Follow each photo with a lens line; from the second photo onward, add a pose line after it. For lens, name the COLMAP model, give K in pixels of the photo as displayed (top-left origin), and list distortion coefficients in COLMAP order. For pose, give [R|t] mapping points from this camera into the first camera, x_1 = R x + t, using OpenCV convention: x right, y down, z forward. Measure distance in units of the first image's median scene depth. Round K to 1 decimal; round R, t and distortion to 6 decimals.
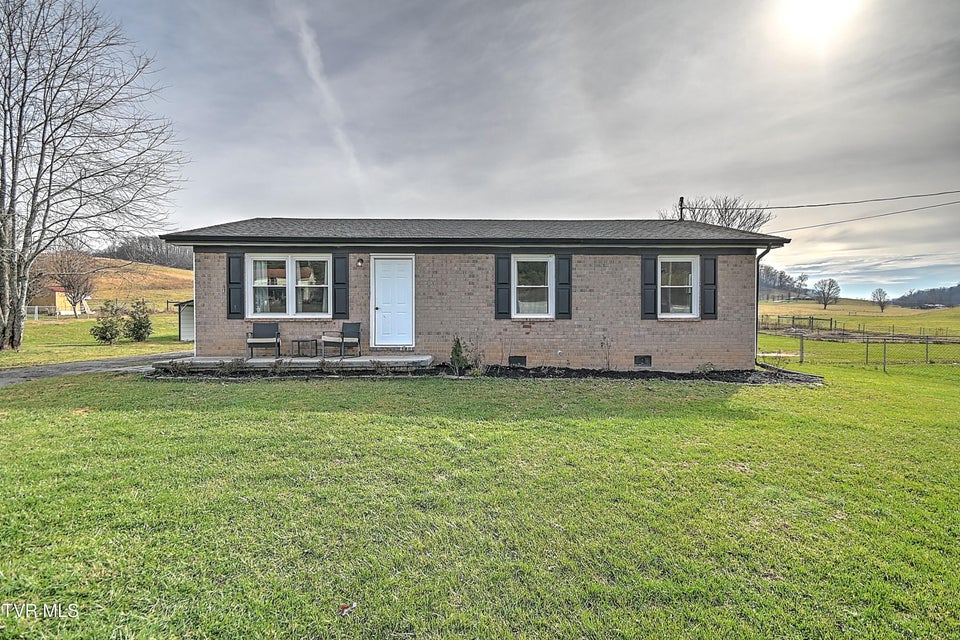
lens RADIAL K [[346.4, 0, 429.4], [0, 346.4, 318.3], [0, 0, 1]] dist [0.001663, 0.000027]
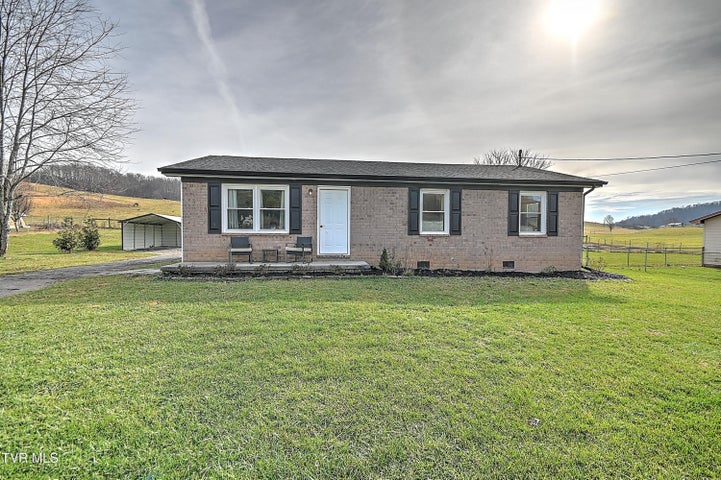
lens RADIAL K [[261.9, 0, 312.3], [0, 261.9, 241.8], [0, 0, 1]] dist [-0.000491, 0.000032]
pose [[0.997577, 0.004700, 0.069411, -0.259559], [-0.006957, 0.999454, 0.032310, -0.001669], [-0.069221, -0.032714, 0.997065, -0.017527]]
